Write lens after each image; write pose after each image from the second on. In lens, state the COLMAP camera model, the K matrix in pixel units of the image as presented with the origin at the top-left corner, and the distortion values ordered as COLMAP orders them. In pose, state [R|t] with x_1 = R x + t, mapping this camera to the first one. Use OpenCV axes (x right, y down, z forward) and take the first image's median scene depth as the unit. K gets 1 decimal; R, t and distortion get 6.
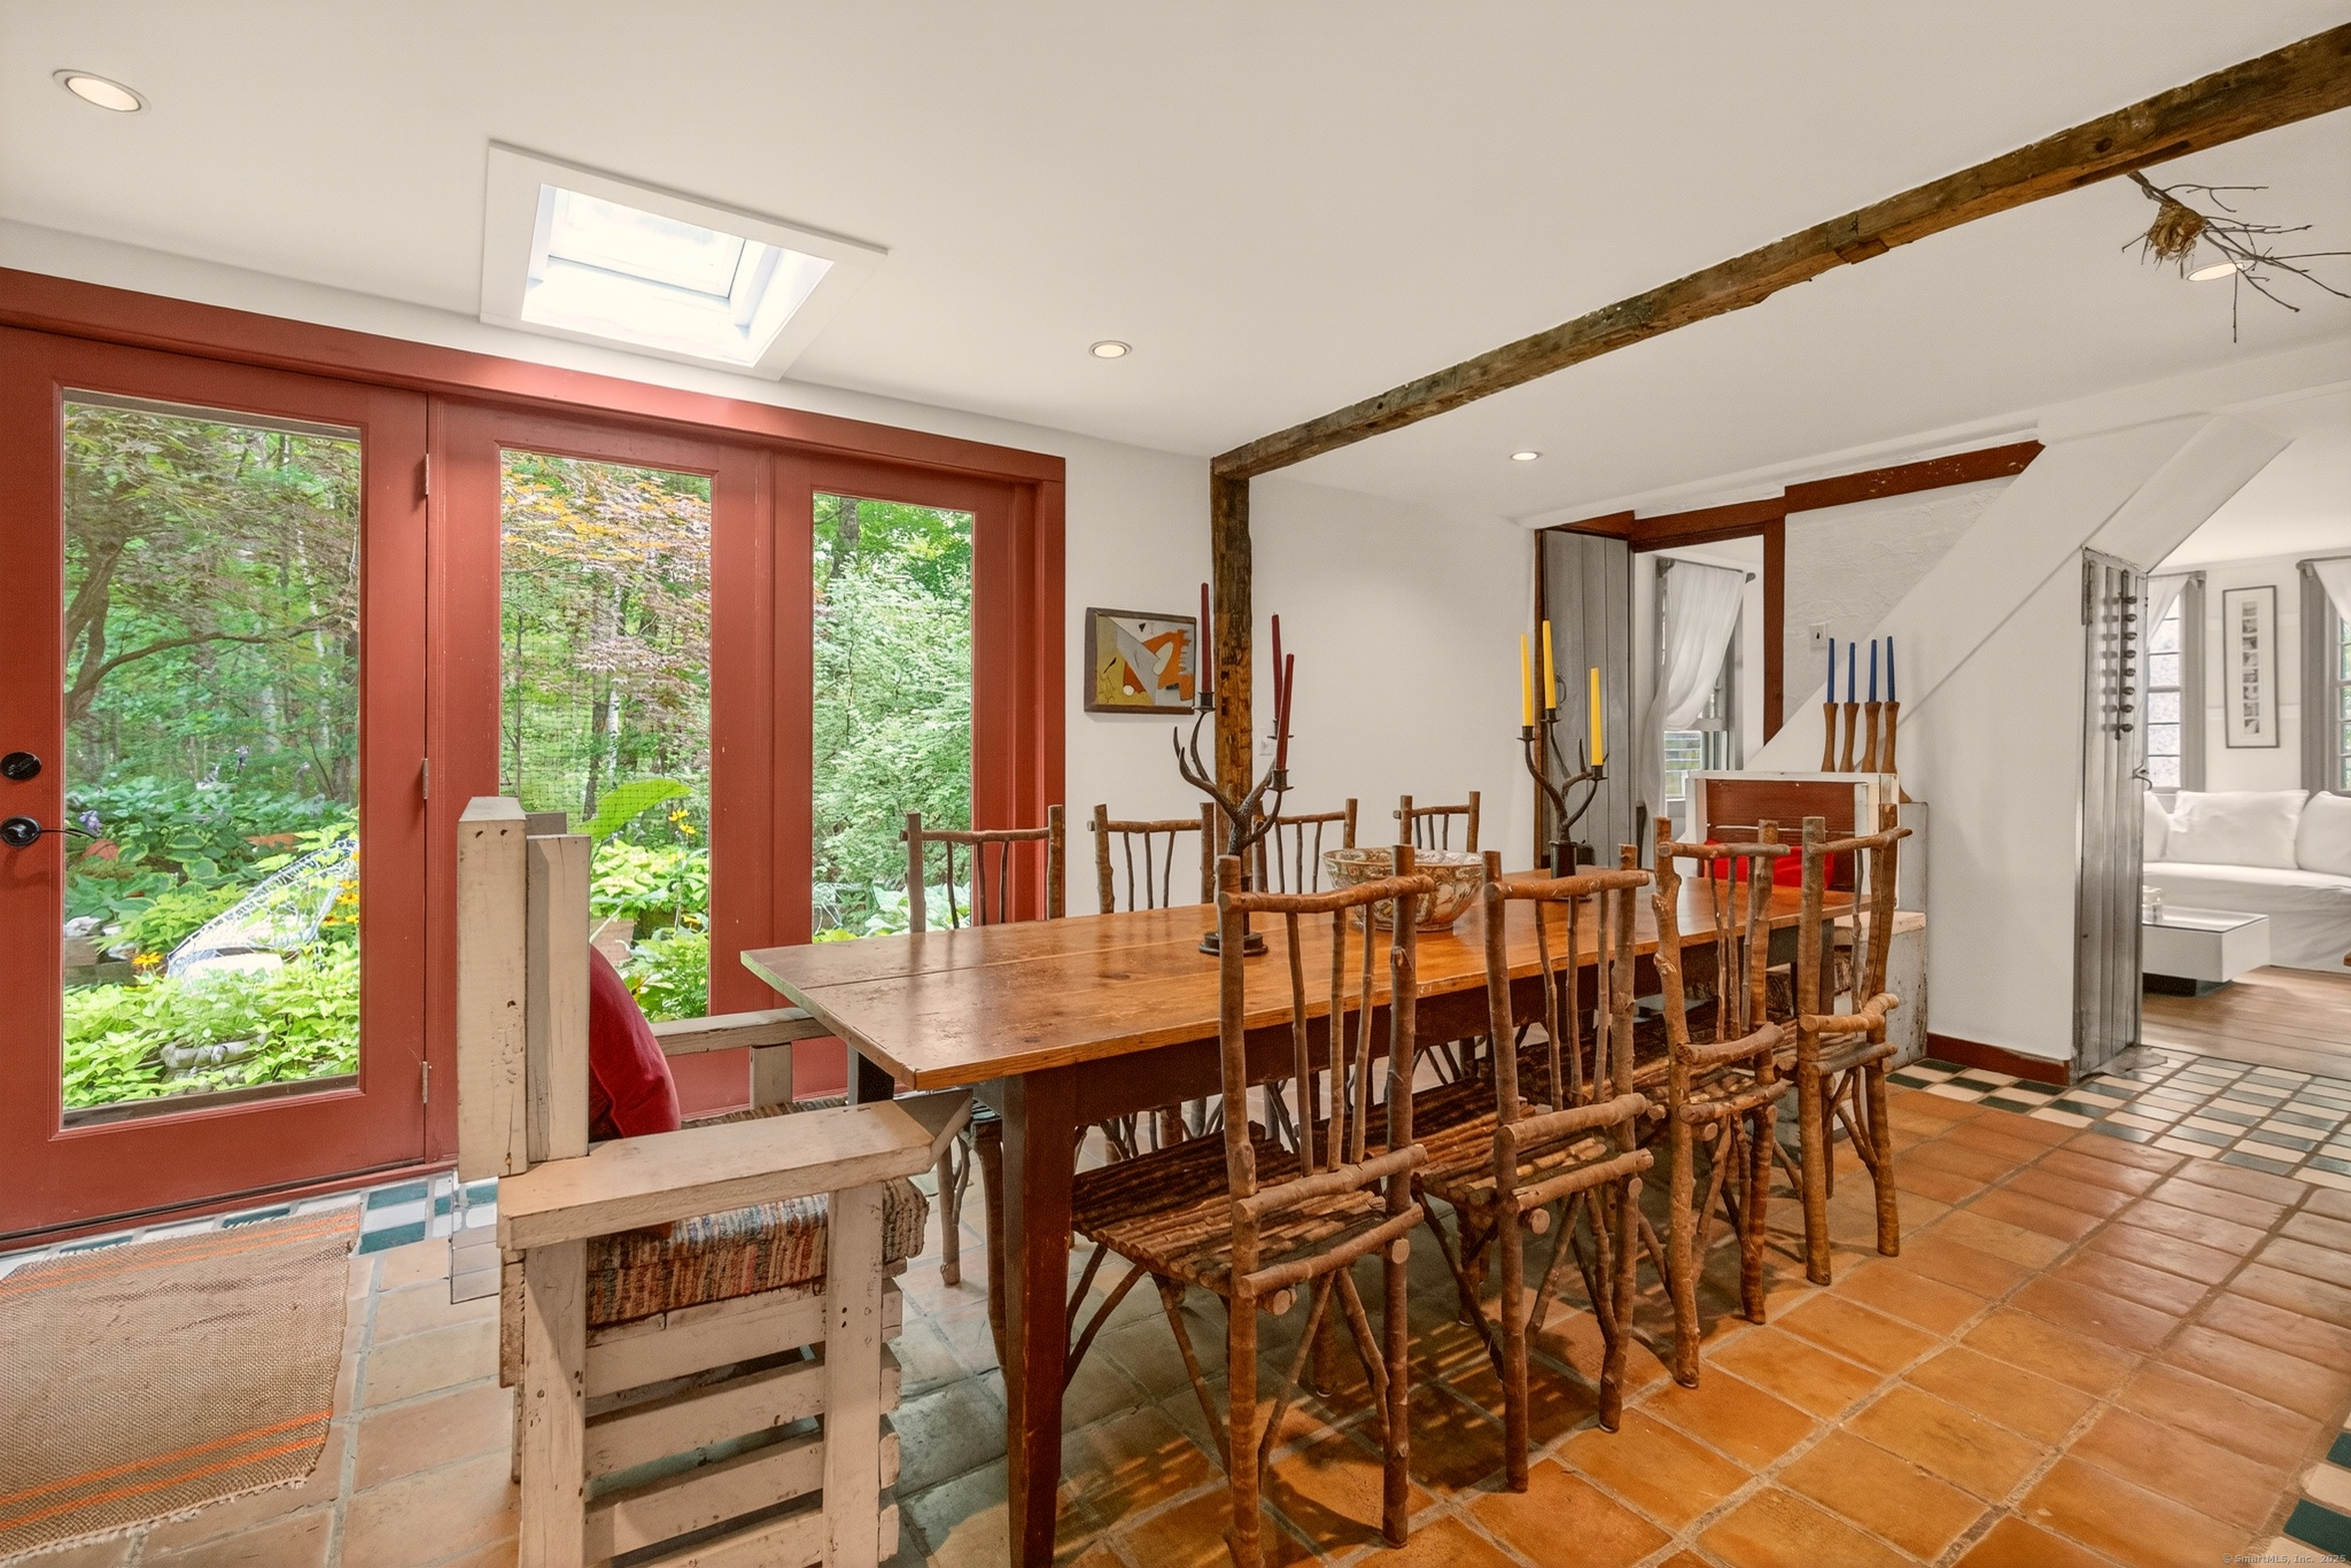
lens RADIAL K [[1111.6, 0, 1175.5], [0, 1111.6, 784.0], [0, 0, 1]] dist [0.000652, 0.000320]
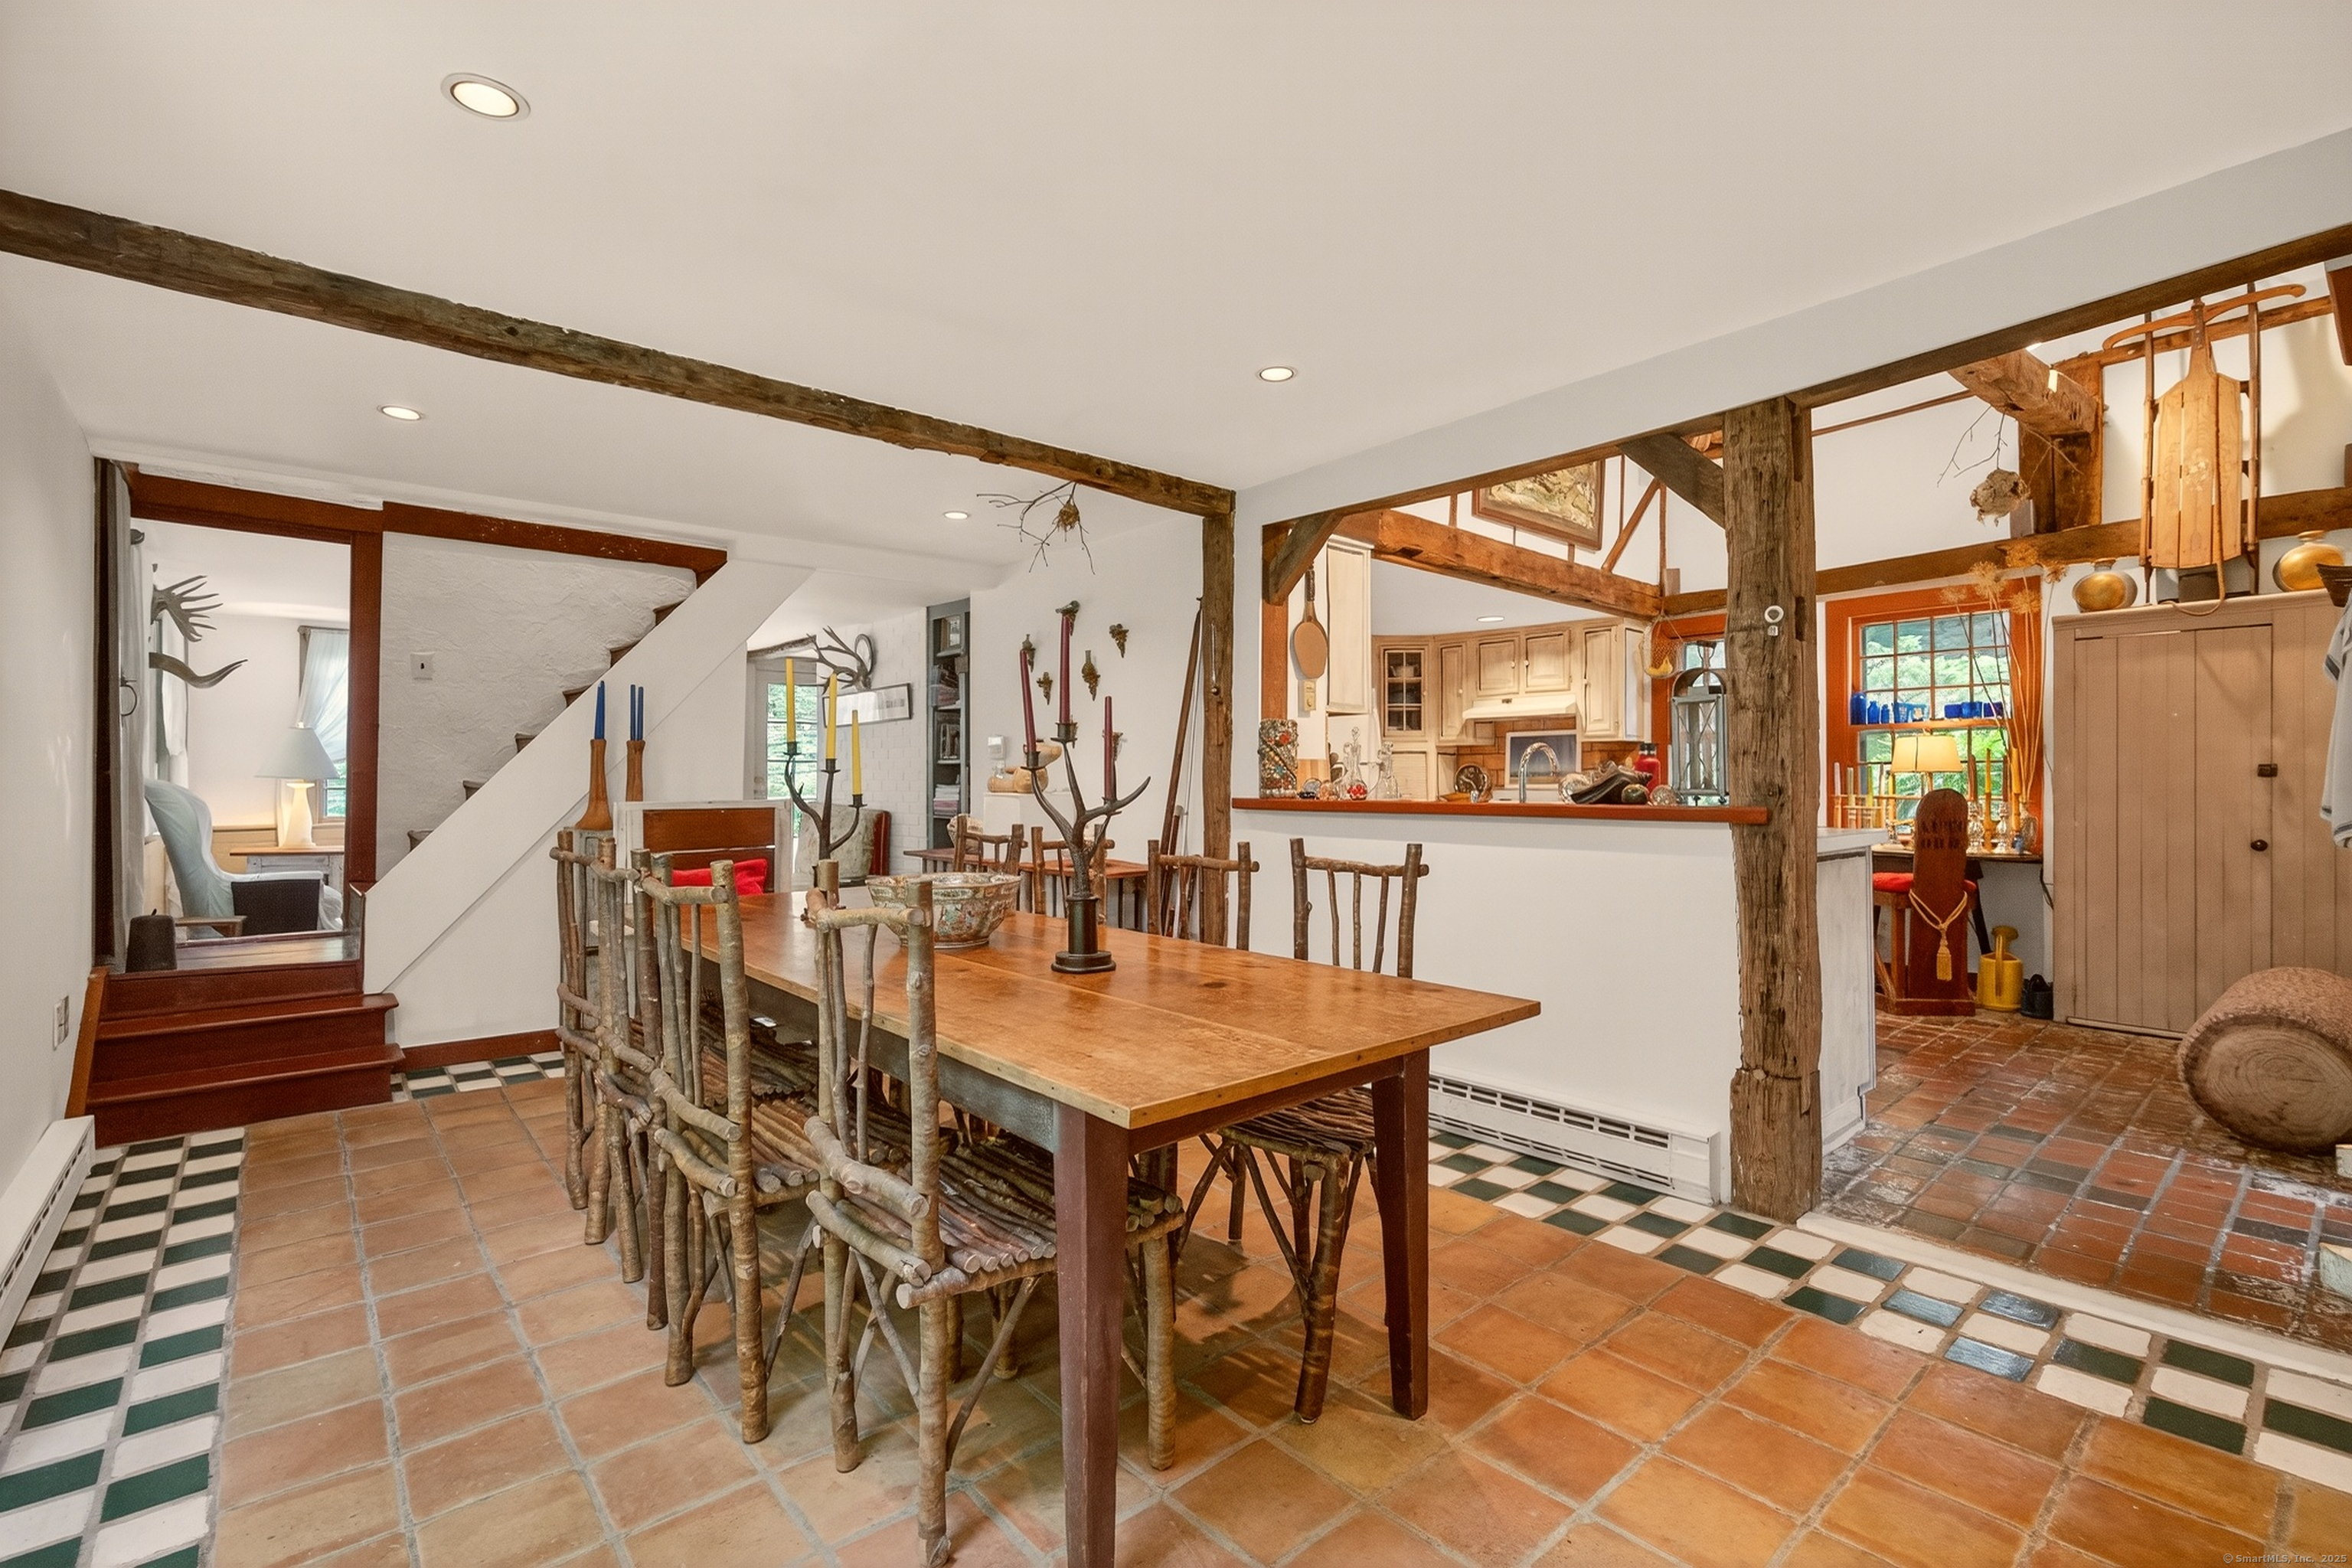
lens RADIAL K [[1041.3, 0, 1176.0], [0, 1041.3, 784.0], [0, 0, 1]] dist [-0.000327, -0.000034]
pose [[-0.080258, 0.007529, 0.996746, -0.860629], [0.017089, 0.999835, -0.006176, -0.031201], [-0.996628, 0.016538, -0.080373, 0.948708]]
